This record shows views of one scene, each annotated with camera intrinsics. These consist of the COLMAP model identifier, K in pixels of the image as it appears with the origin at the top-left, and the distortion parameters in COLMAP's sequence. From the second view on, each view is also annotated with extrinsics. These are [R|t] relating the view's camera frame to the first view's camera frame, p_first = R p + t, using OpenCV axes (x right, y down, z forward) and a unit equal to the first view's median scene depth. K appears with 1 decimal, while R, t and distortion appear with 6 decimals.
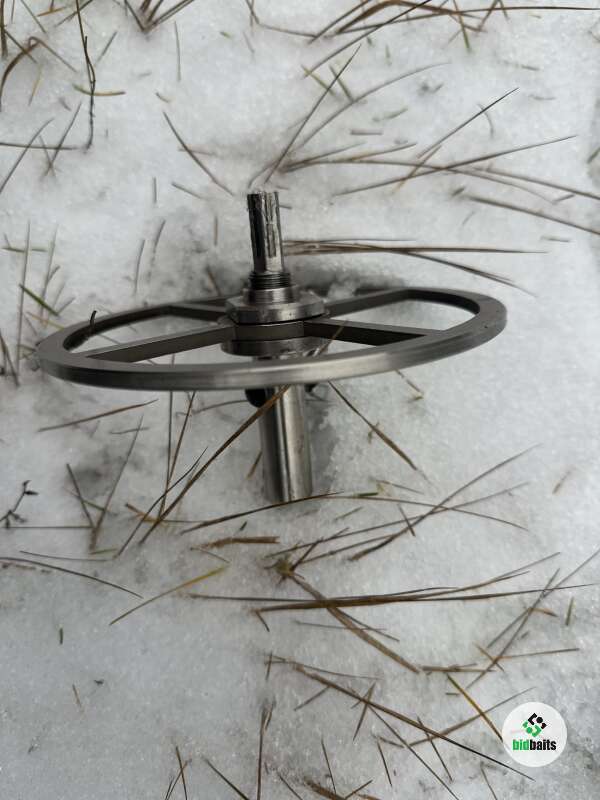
lens RADIAL K [[598.6, 0, 300.0], [0, 598.6, 400.0], [0, 0, 1]] dist [-0.010093, -0.035702]
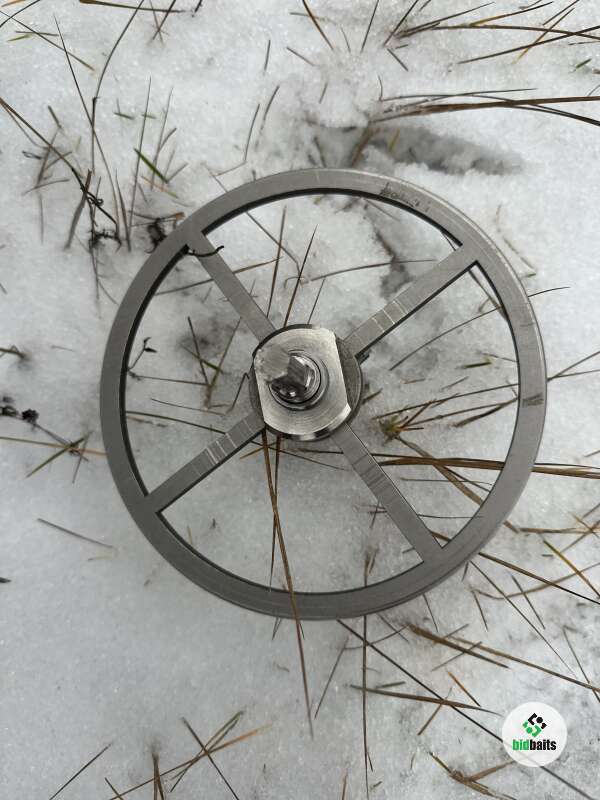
lens RADIAL K [[598.6, 0, 300.0], [0, 598.6, 400.0], [0, 0, 1]] dist [-0.010093, -0.035702]
pose [[0.996374, 0.052336, -0.067073, -0.109321], [-0.043624, 0.991154, 0.125340, 0.098328], [0.073040, -0.121960, 0.989844, -0.034557]]
